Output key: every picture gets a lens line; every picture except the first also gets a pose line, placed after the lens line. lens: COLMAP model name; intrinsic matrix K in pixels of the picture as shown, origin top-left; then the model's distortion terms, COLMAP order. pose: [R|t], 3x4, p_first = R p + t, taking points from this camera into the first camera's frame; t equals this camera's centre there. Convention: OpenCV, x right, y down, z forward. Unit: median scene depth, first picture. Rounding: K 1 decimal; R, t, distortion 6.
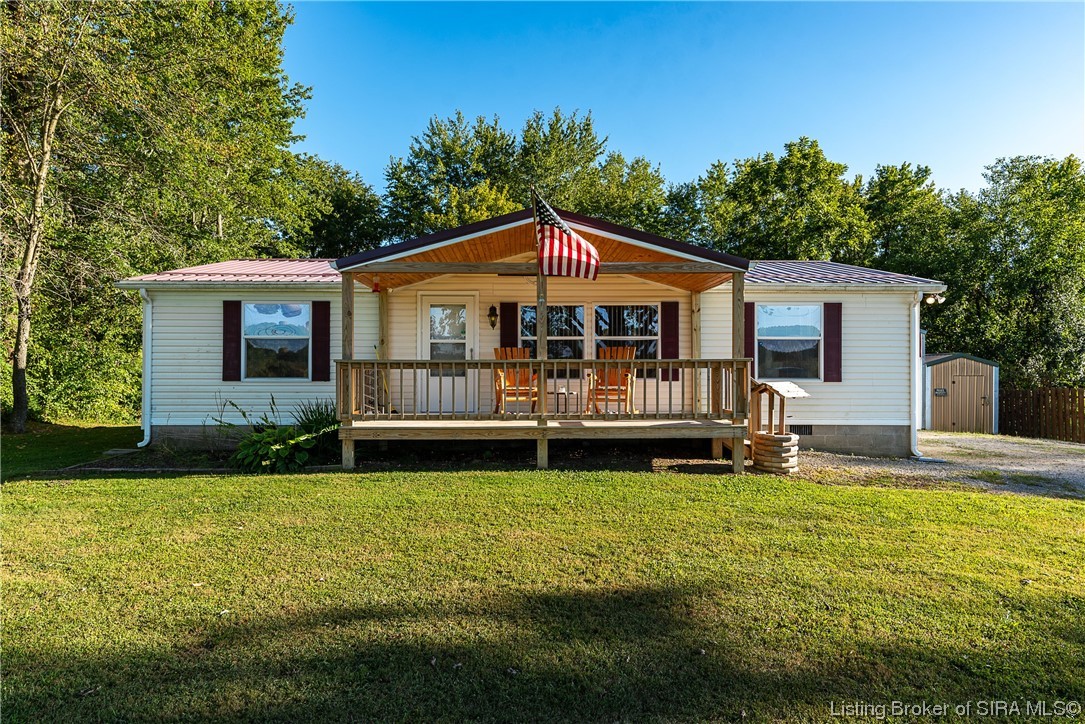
lens RADIAL K [[677.5, 0, 542.5], [0, 677.5, 362.0], [0, 0, 1]] dist [0.033987, 0.000074]
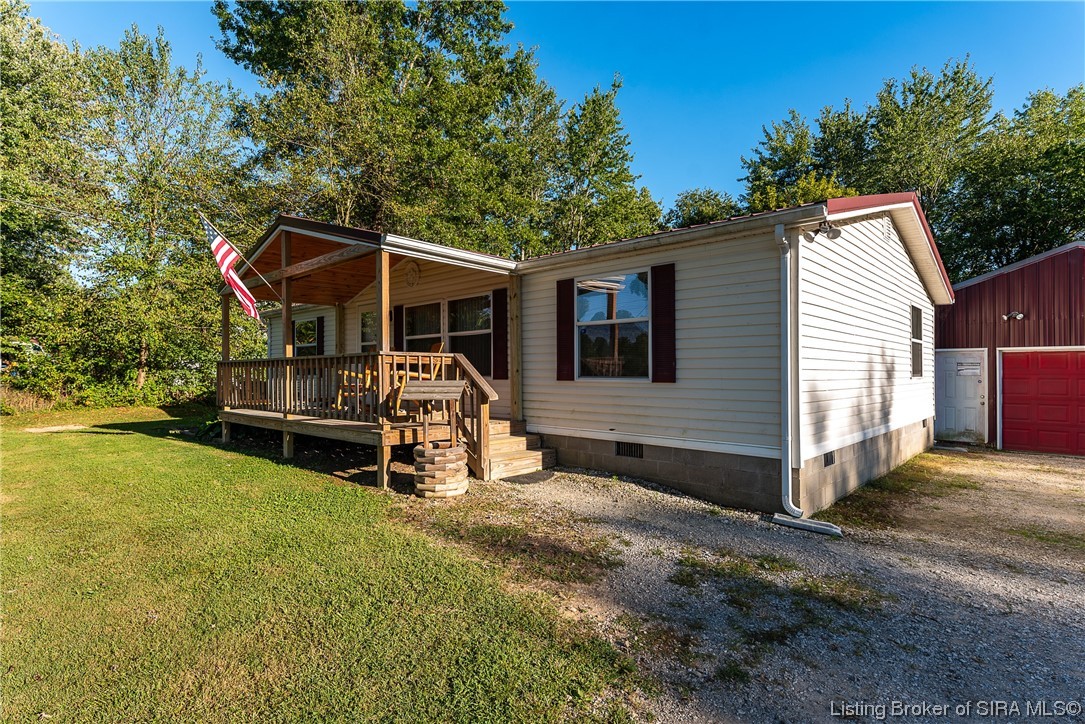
lens RADIAL K [[576.0, 0, 542.5], [0, 576.0, 362.0], [0, 0, 1]] dist [0.000654, 0.000602]
pose [[0.690310, -0.014106, -0.723376, 0.752857], [0.009710, 0.999901, -0.010233, 0.013456], [0.723448, 0.000040, 0.690379, 0.520141]]
